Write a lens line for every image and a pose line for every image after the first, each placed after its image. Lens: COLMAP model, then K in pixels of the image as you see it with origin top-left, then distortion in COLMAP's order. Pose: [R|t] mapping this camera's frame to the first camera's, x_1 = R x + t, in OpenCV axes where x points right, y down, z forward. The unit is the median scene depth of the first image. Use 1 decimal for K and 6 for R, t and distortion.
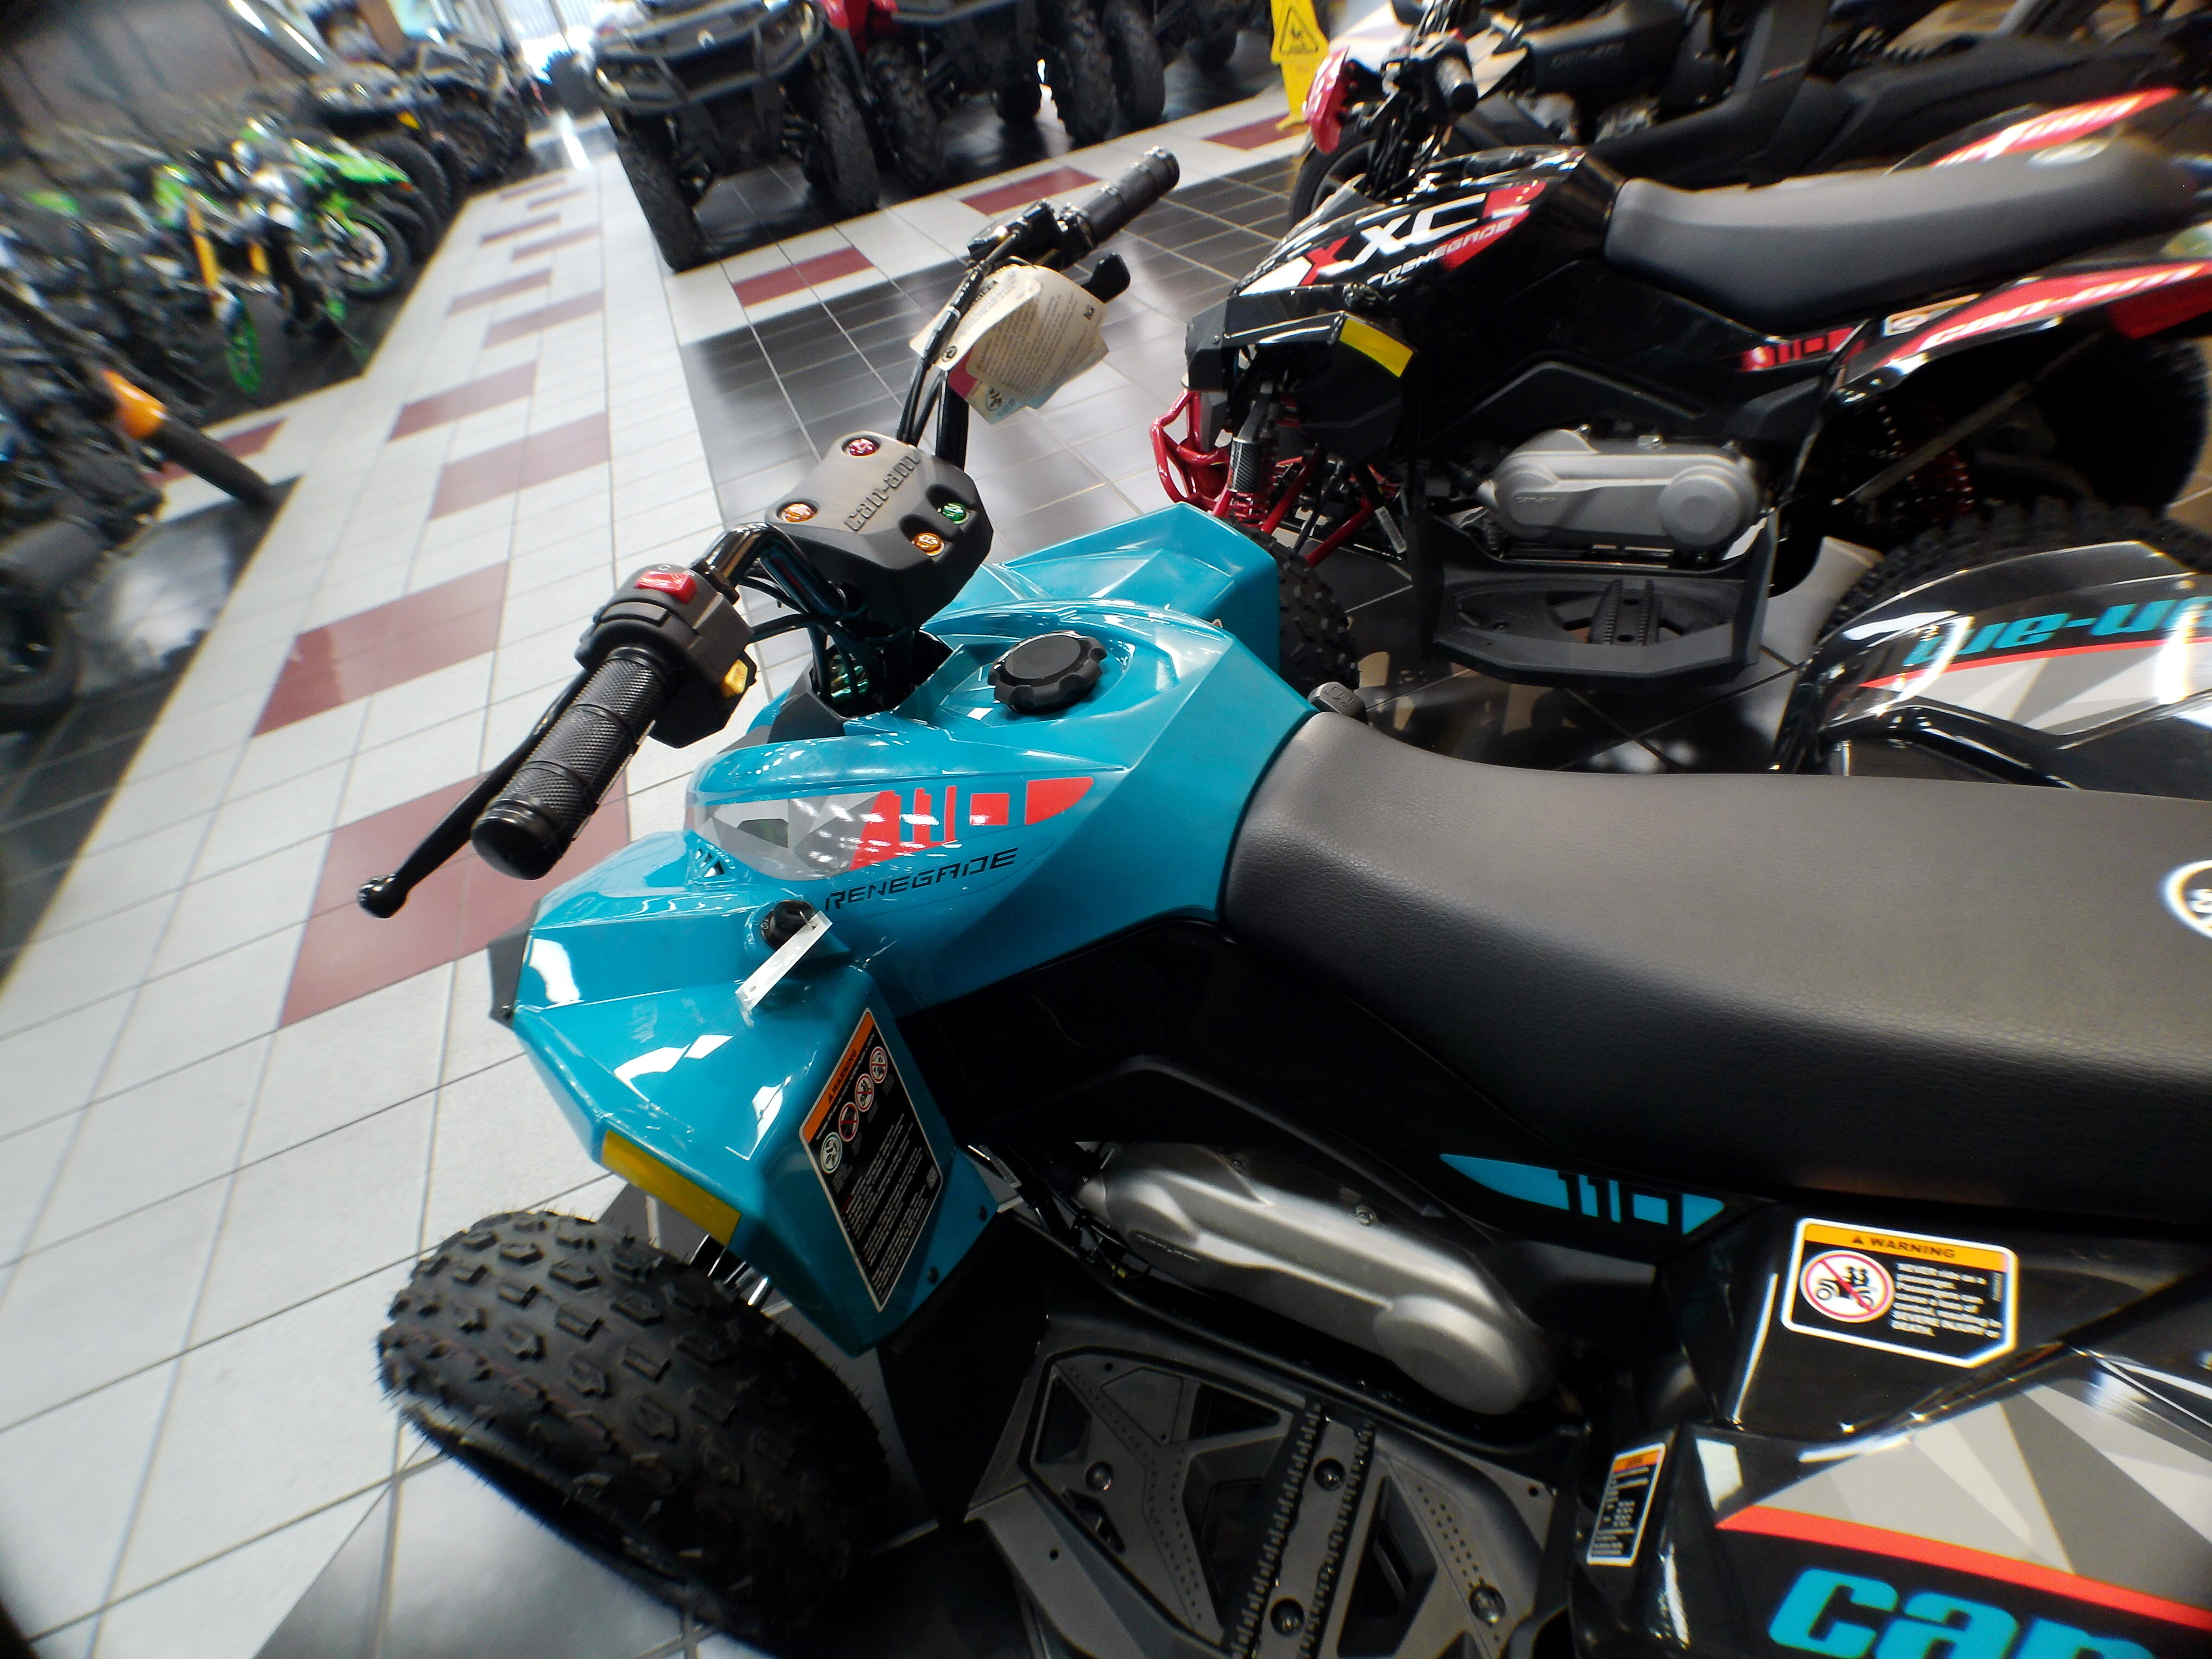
lens RADIAL K [[1207.0, 0, 1173.0], [0, 1207.0, 858.1], [0, 0, 1]] dist [-0.056696, 0.017105]
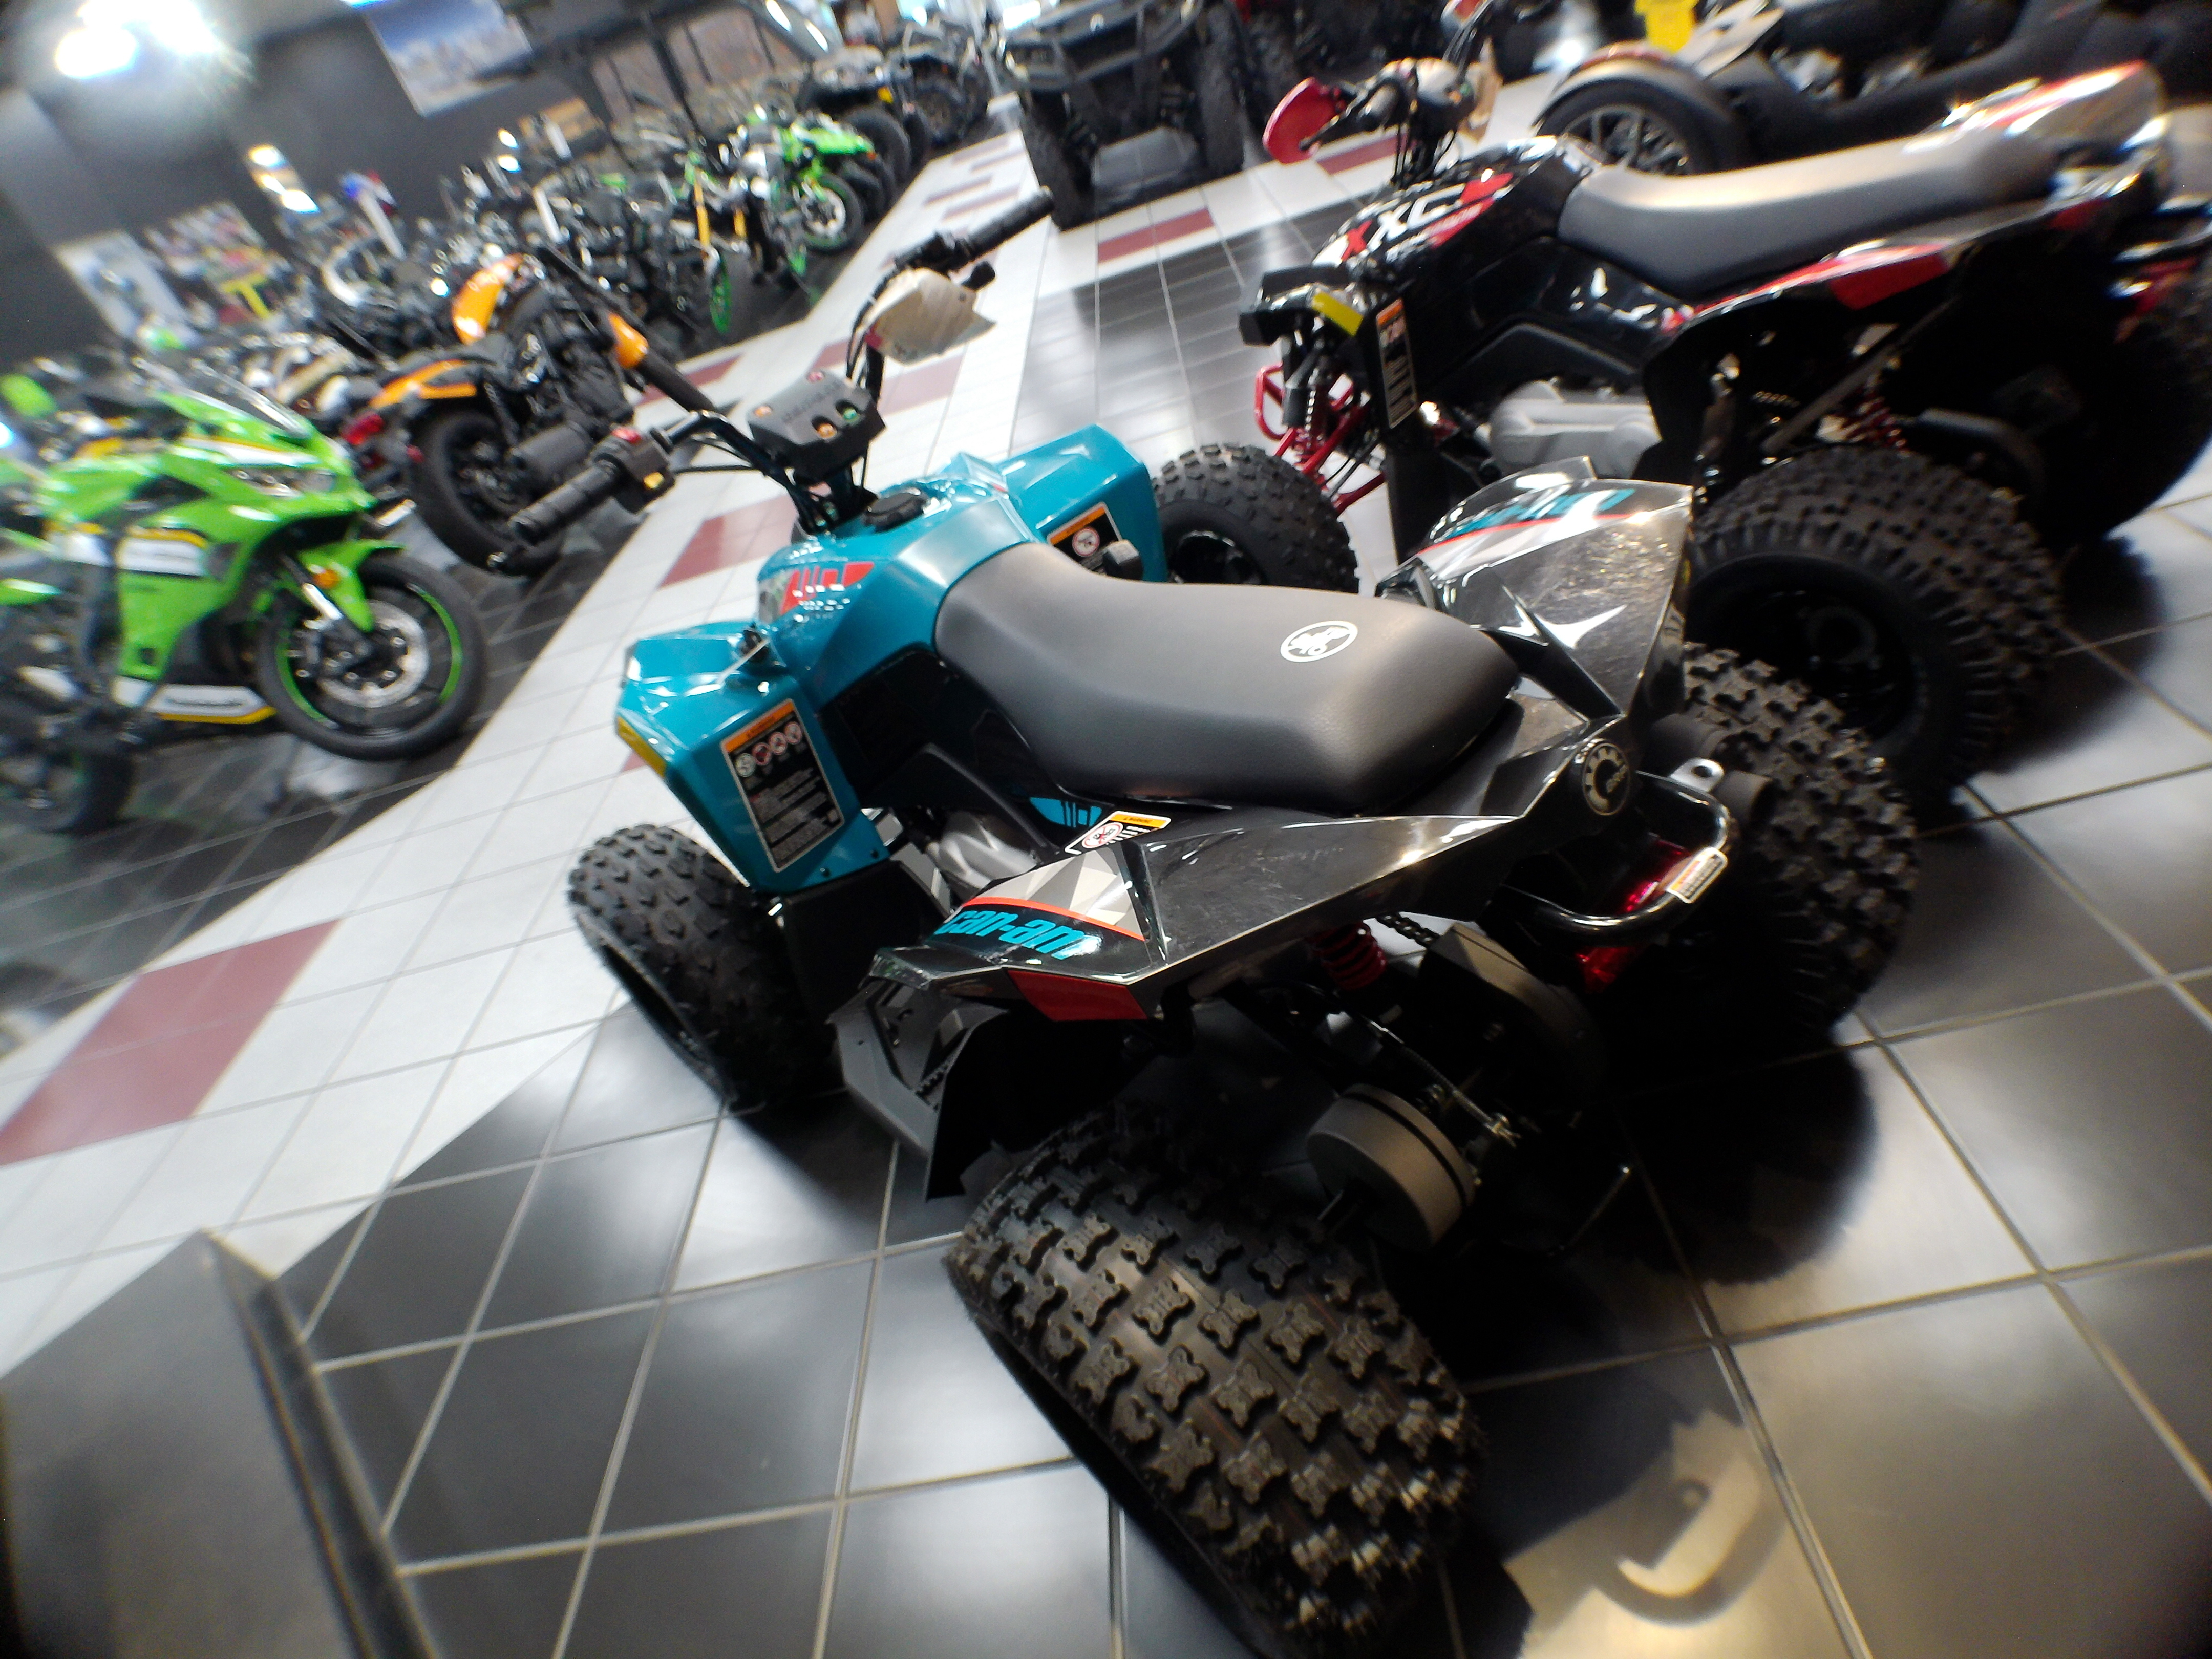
lens RADIAL K [[1162.8, 0, 1137.3], [0, 1162.8, 843.1], [0, 0, 1]] dist [-0.053778, 0.014226]
pose [[0.944394, 0.138324, -0.298305, 0.070281], [-0.126764, 0.990244, 0.057858, 0.015825], [0.303398, -0.016826, 0.952715, -0.042823]]
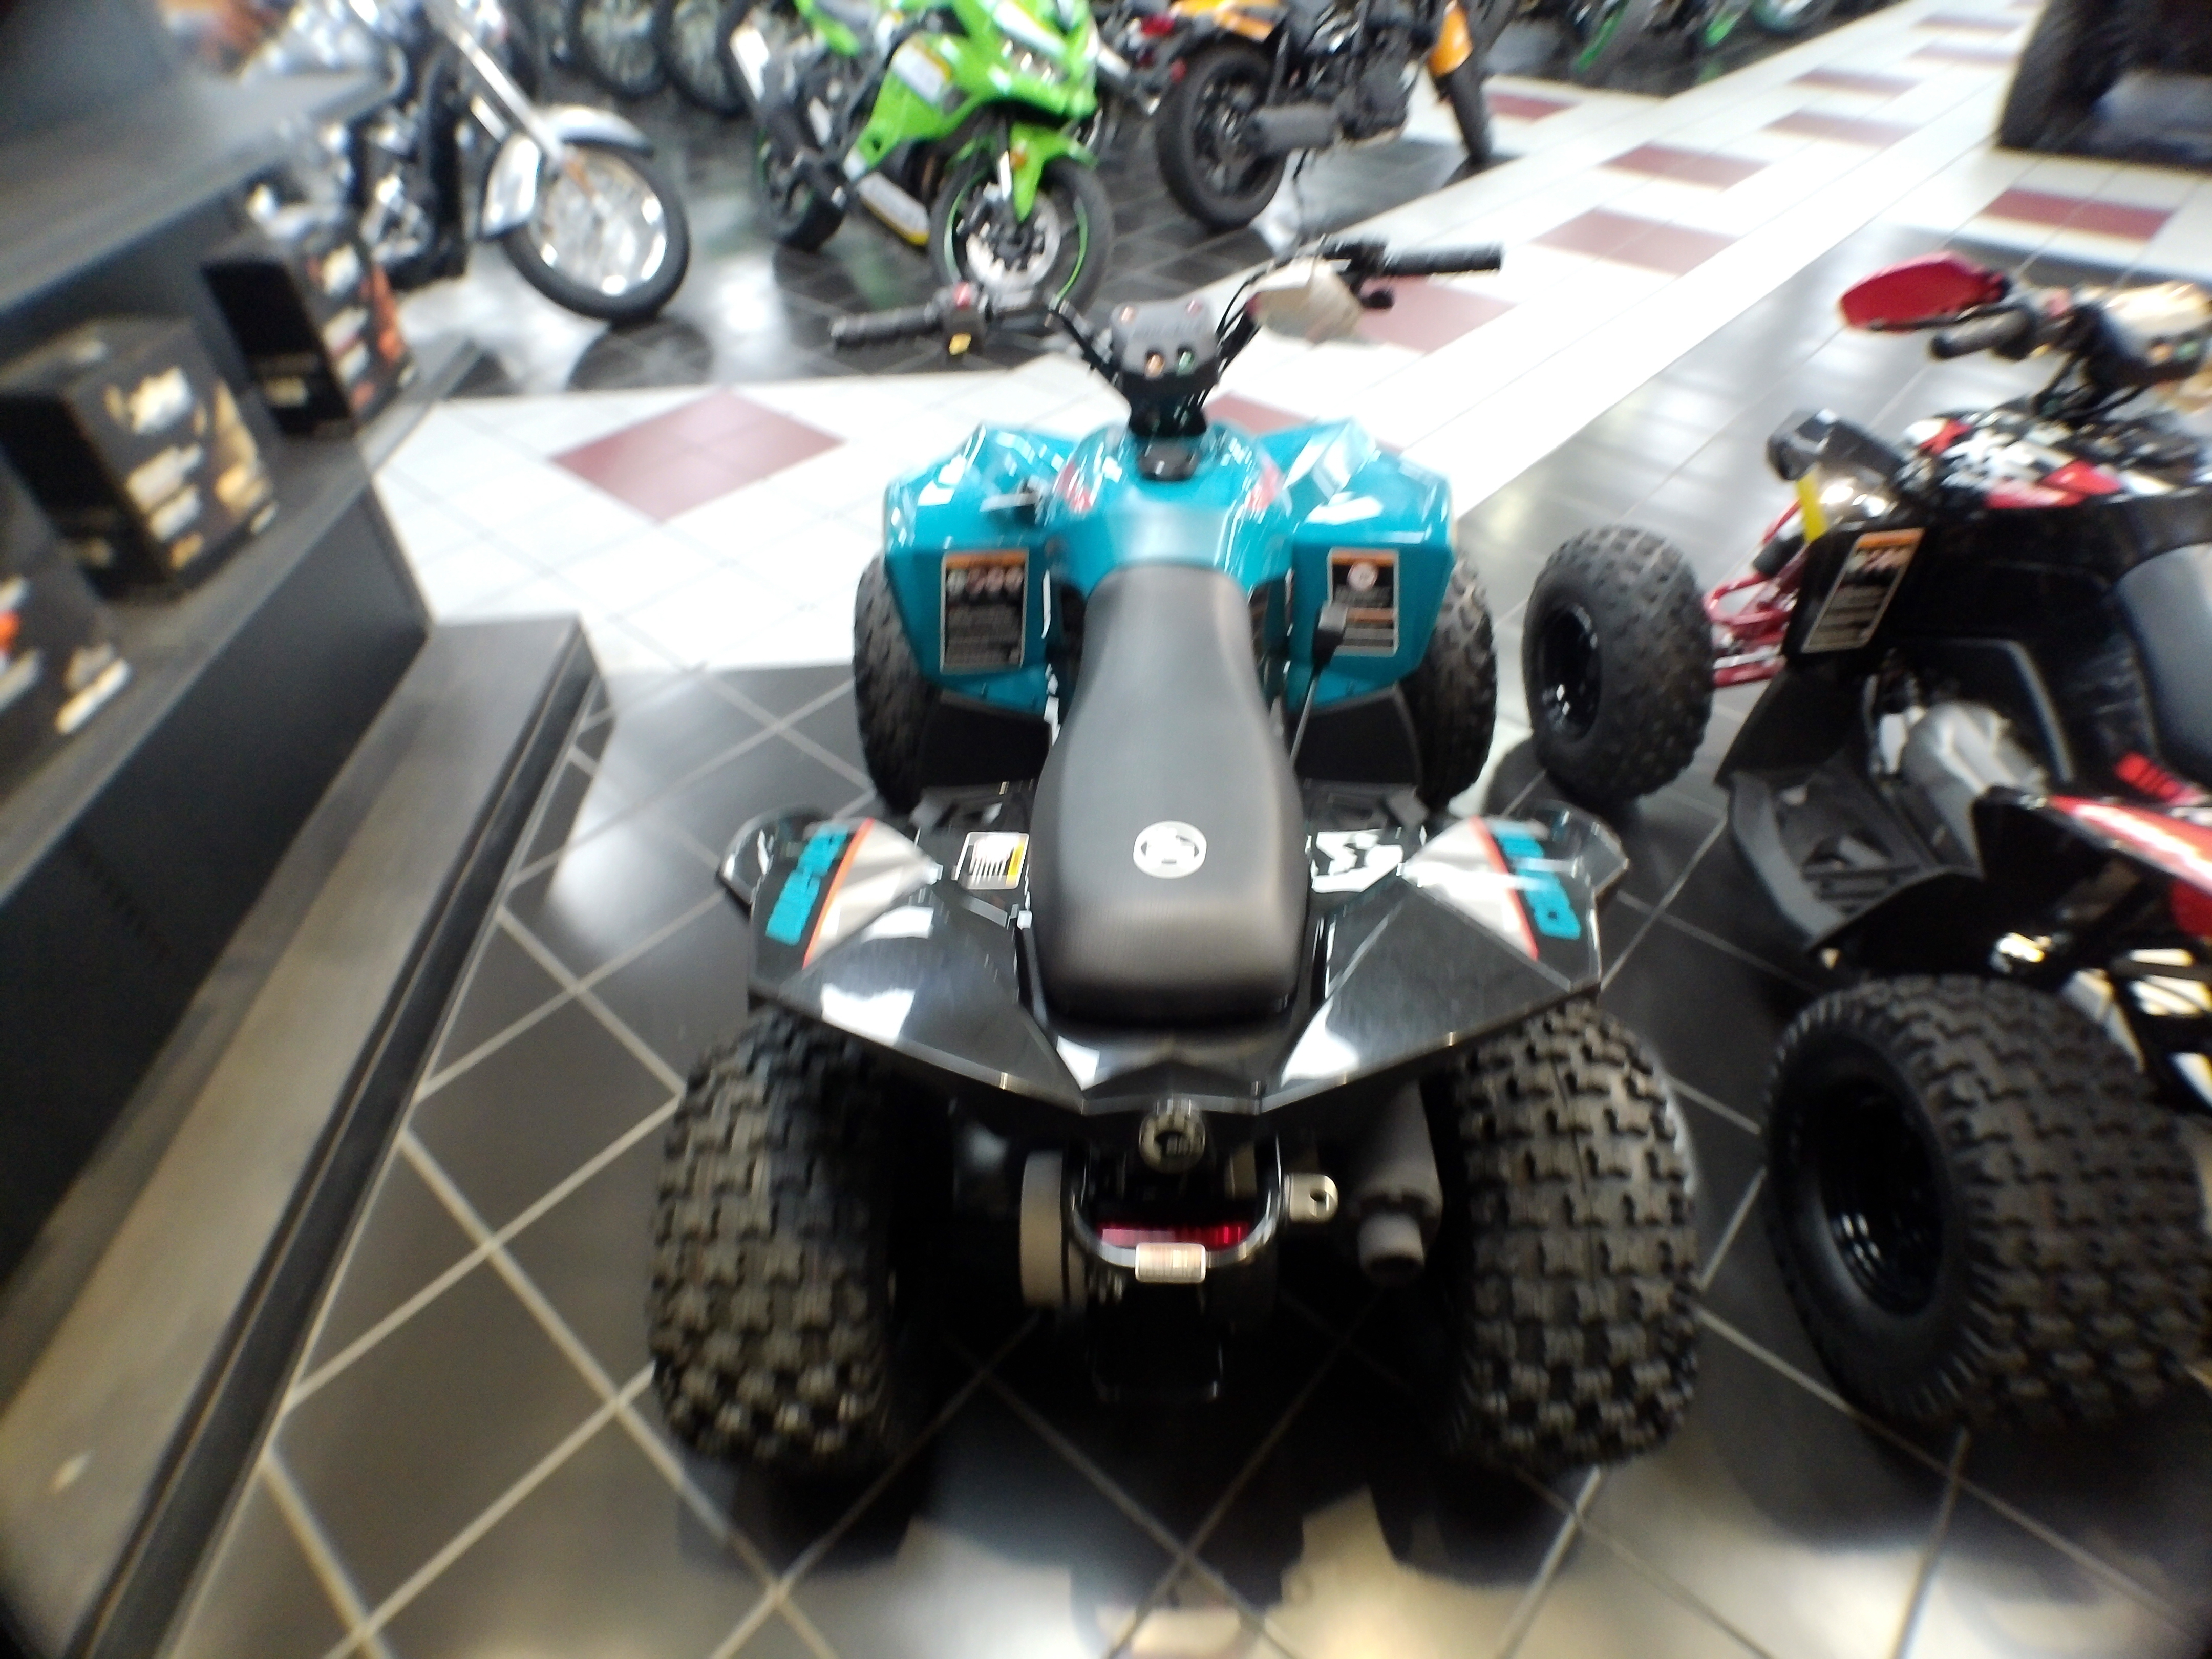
lens RADIAL K [[1162.8, 0, 1137.3], [0, 1162.8, 843.1], [0, 0, 1]] dist [-0.053778, 0.014226]
pose [[0.474258, 0.724375, -0.500360, 0.103544], [-0.628994, 0.676451, 0.383121, -0.036081], [0.615992, 0.133025, 0.776439, -0.026965]]
